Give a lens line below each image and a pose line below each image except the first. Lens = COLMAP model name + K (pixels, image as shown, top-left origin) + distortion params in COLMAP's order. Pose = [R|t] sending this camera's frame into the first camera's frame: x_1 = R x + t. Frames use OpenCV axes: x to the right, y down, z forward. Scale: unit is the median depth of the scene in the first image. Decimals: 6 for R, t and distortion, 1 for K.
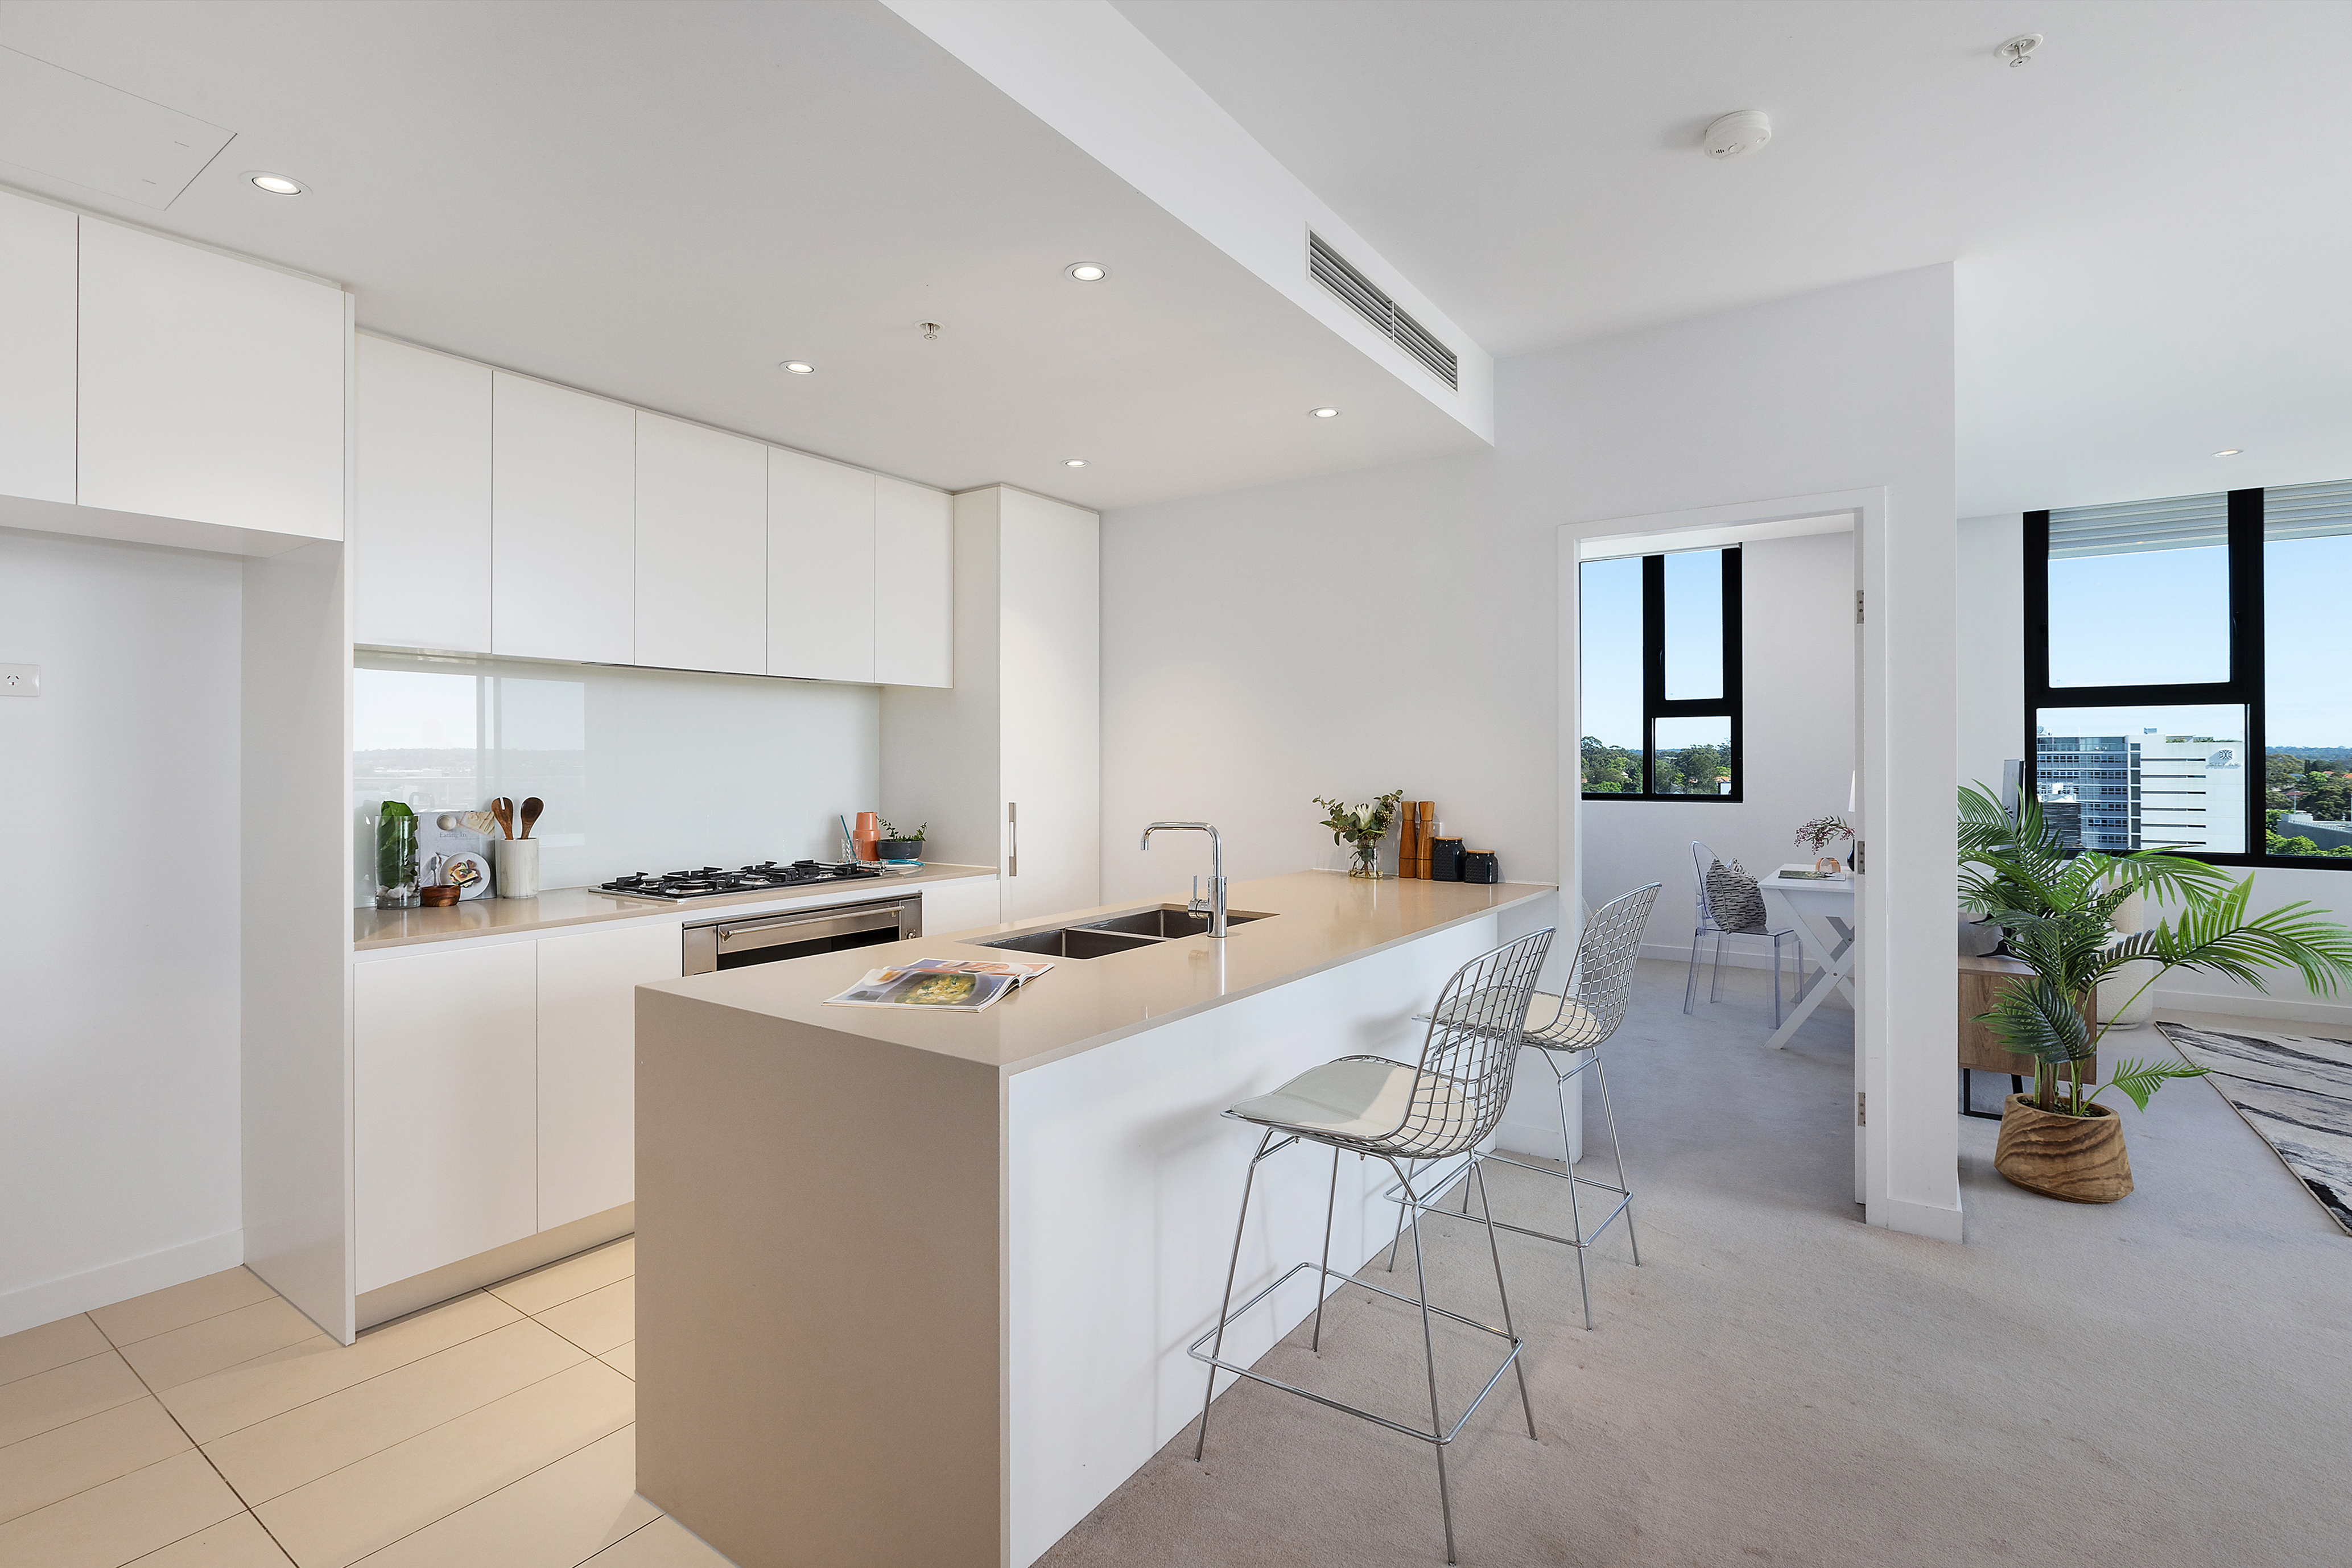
lens RADIAL K [[1095.5, 0, 1171.8], [0, 1095.5, 770.3], [0, 0, 1]] dist [0.001590, 0.000113]
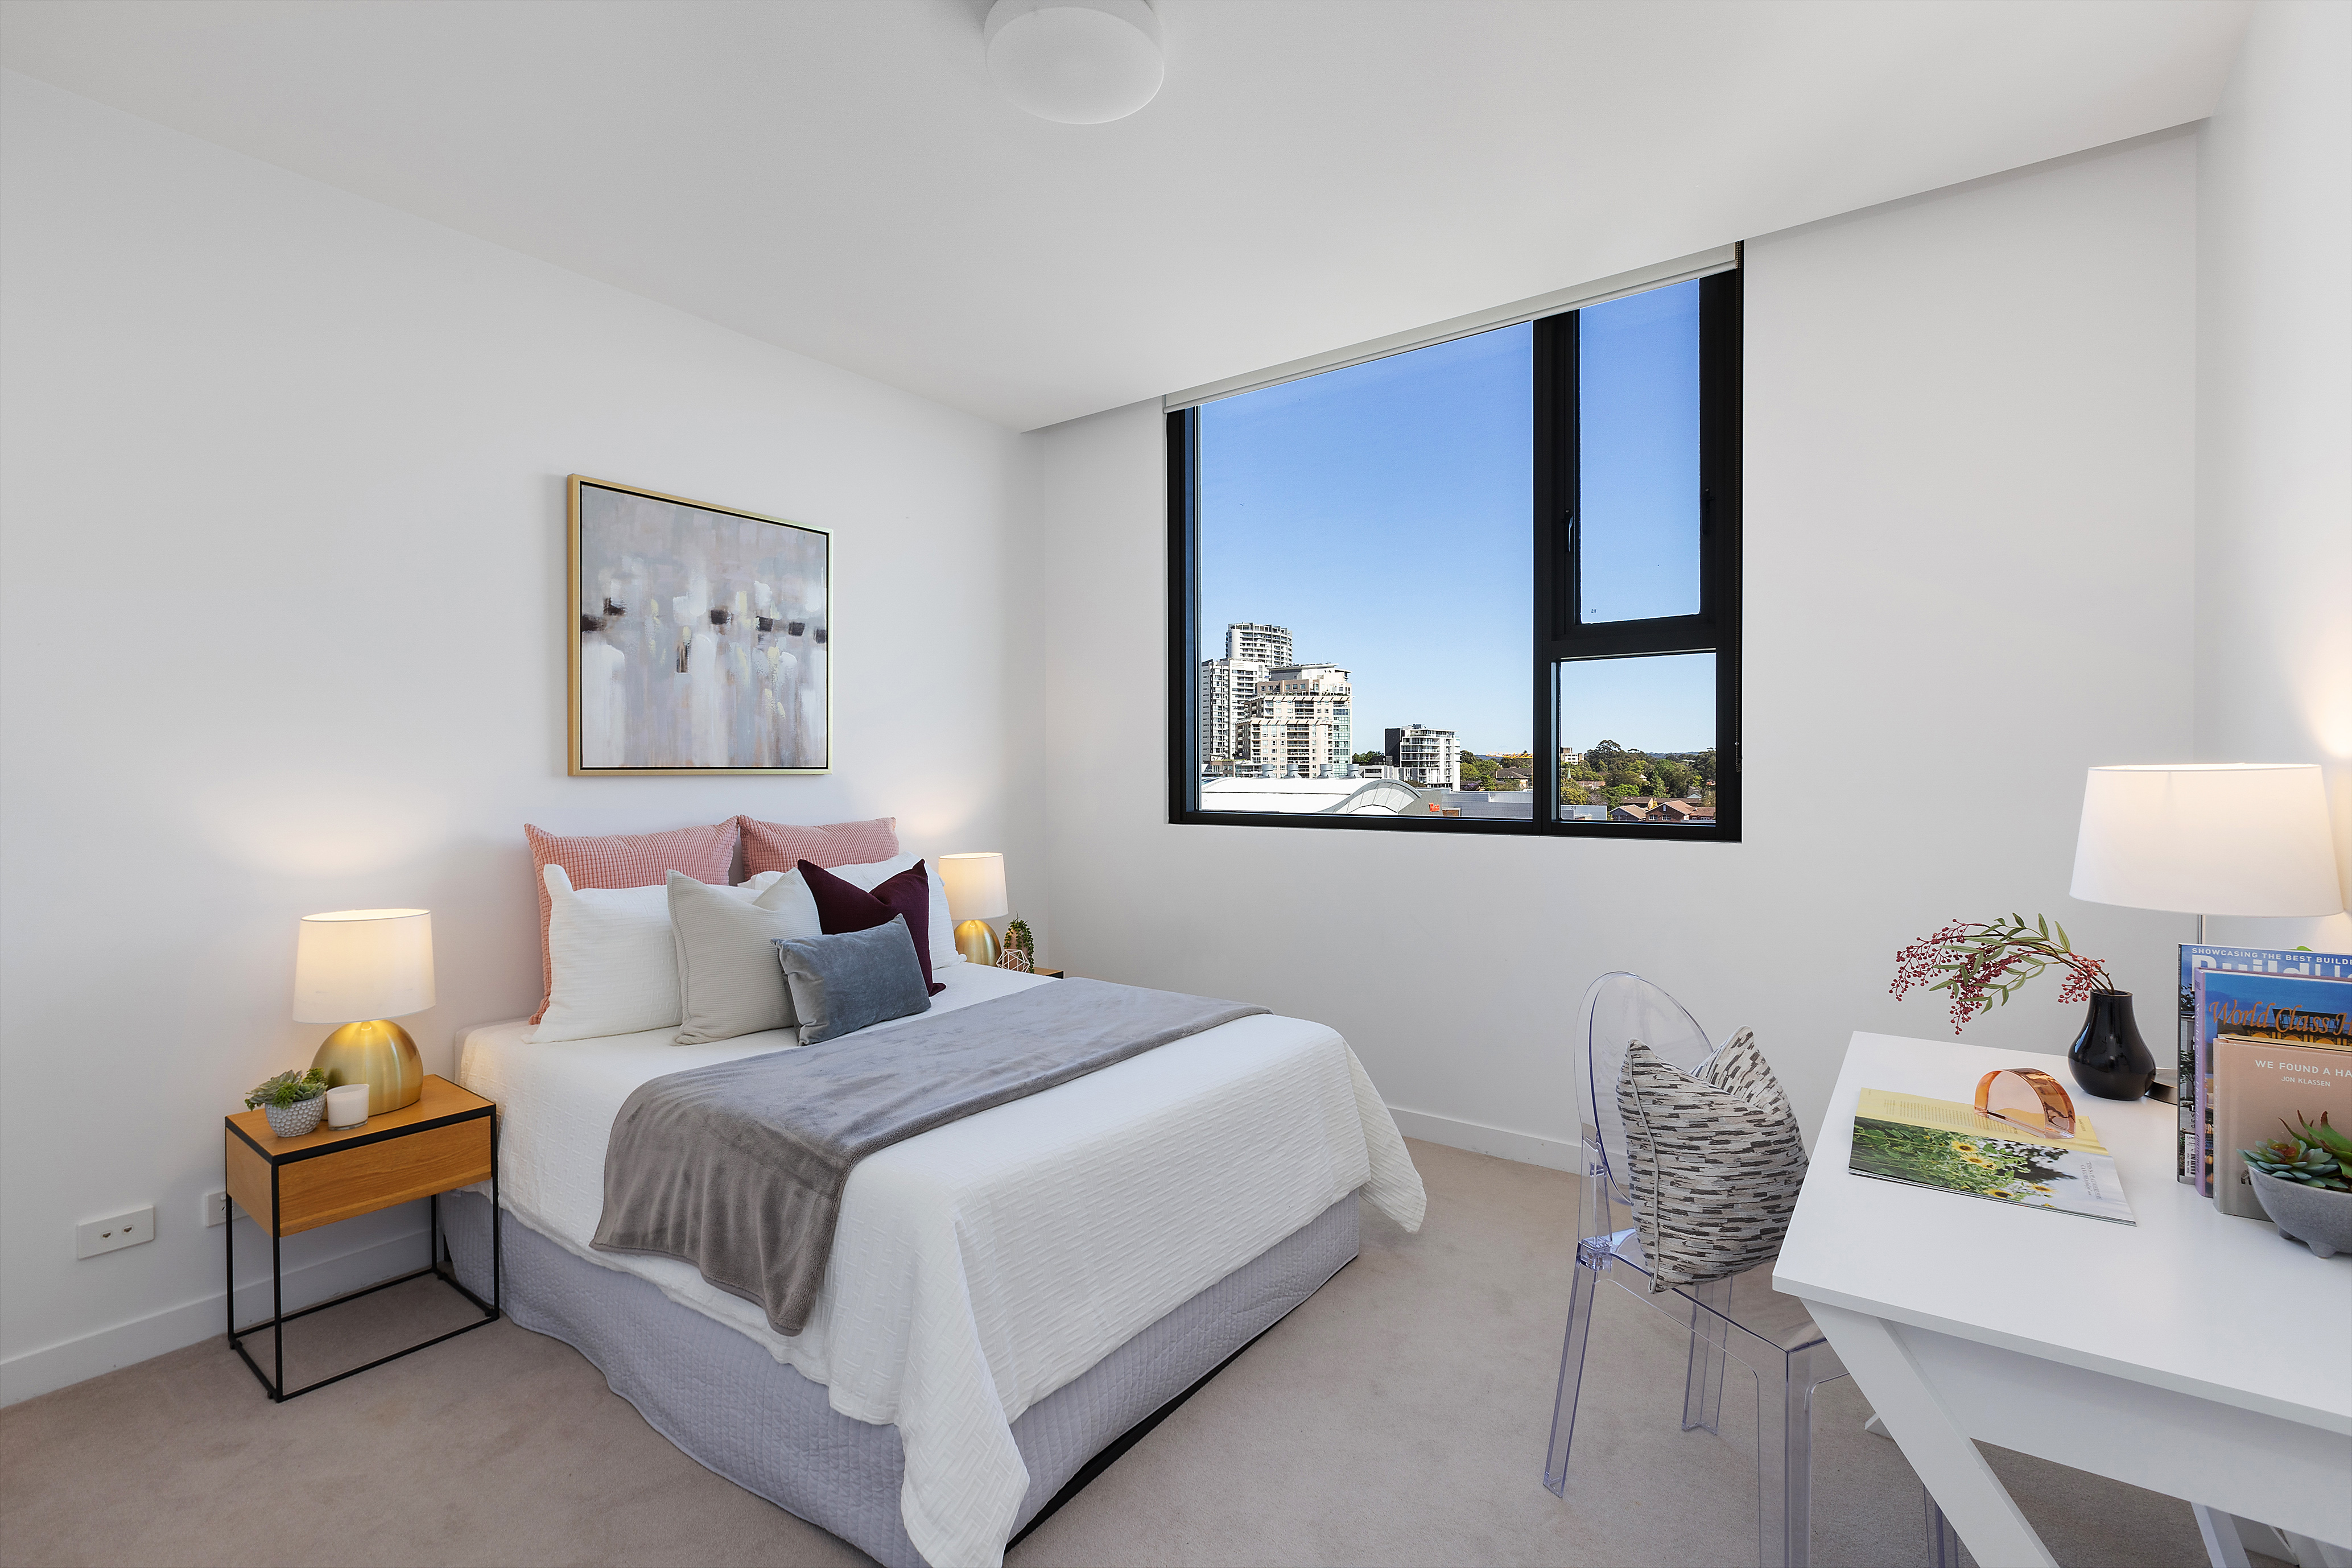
lens RADIAL K [[1069.8, 0, 1176.3], [0, 1069.8, 777.0], [0, 0, 1]] dist [0.000867, -0.000099]
pose [[0.999835, 0.004610, -0.017551, 0.293941], [-0.004634, 0.999988, -0.001328, 0.004565], [0.017544, 0.001409, 0.999845, 0.550160]]
